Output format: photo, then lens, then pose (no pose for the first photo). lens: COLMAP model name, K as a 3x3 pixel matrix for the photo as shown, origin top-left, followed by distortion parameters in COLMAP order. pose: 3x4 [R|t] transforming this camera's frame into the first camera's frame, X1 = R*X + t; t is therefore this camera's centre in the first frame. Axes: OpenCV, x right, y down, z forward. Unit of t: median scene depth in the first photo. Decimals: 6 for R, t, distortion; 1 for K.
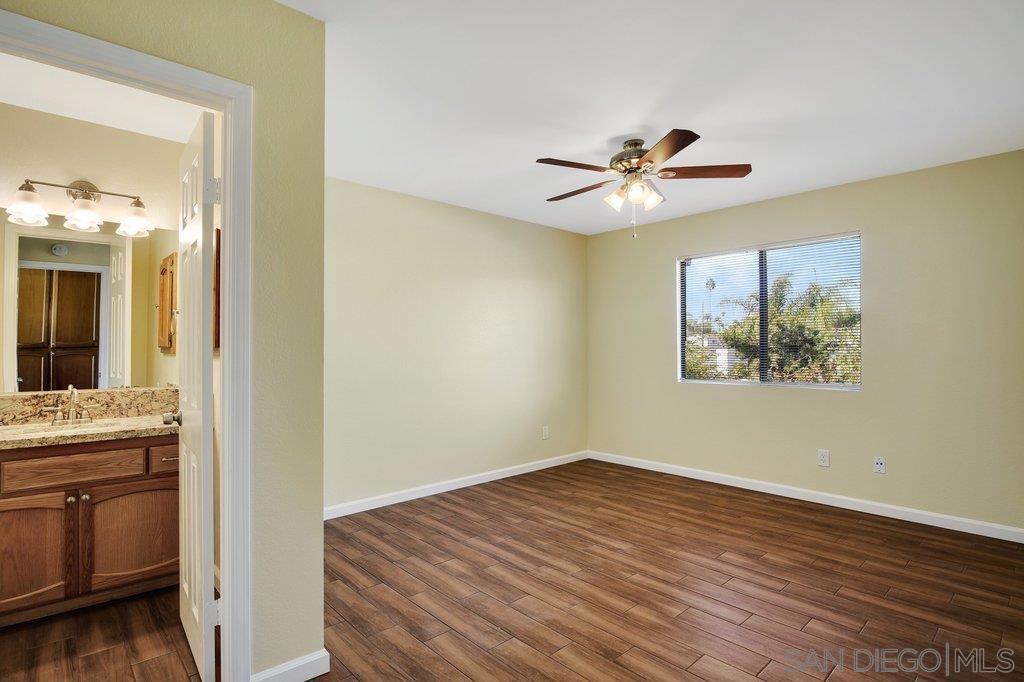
lens RADIAL K [[521.5, 0, 502.6], [0, 521.5, 334.1], [0, 0, 1]] dist [-0.015116, -0.000167]
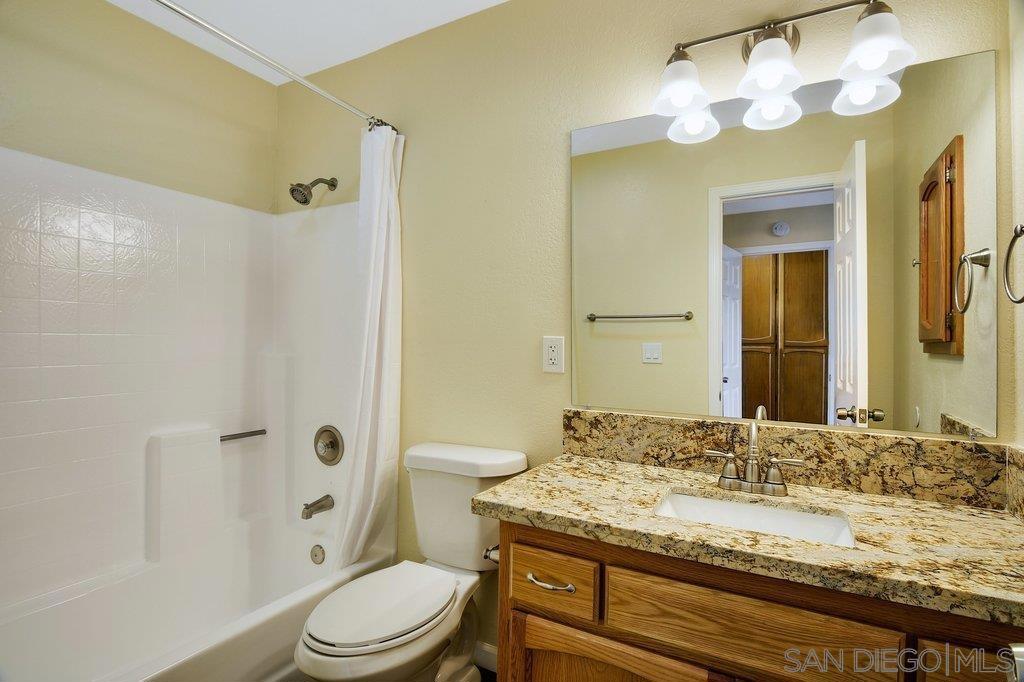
lens RADIAL K [[509.9, 0, 517.3], [0, 509.9, 338.1], [0, 0, 1]] dist [-0.016790, -0.002208]
pose [[0.331809, -0.003785, -0.943339, -0.410860], [0.009921, 0.999951, -0.000523, 0.021875], [0.943294, -0.009185, 0.331830, 0.576652]]
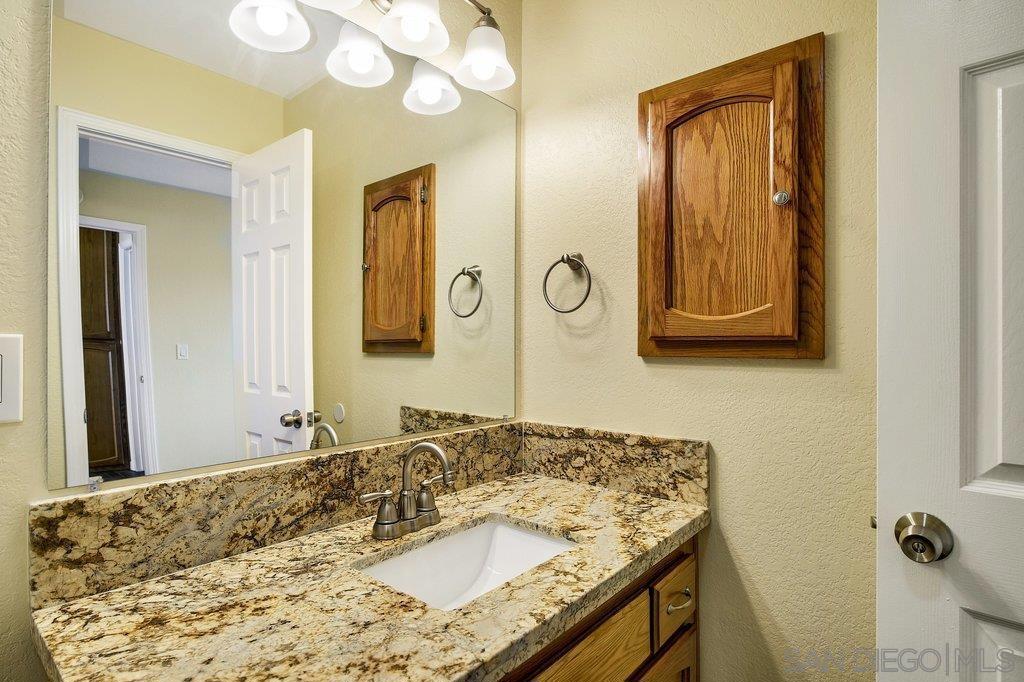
lens RADIAL K [[521.5, 0, 507.2], [0, 521.5, 340.5], [0, 0, 1]] dist [-0.015116, -0.000167]
pose [[0.992085, -0.001838, 0.125552, -0.751981], [0.000087, 0.999903, 0.013949, 0.019873], [-0.125565, -0.013828, 0.991989, 0.545223]]
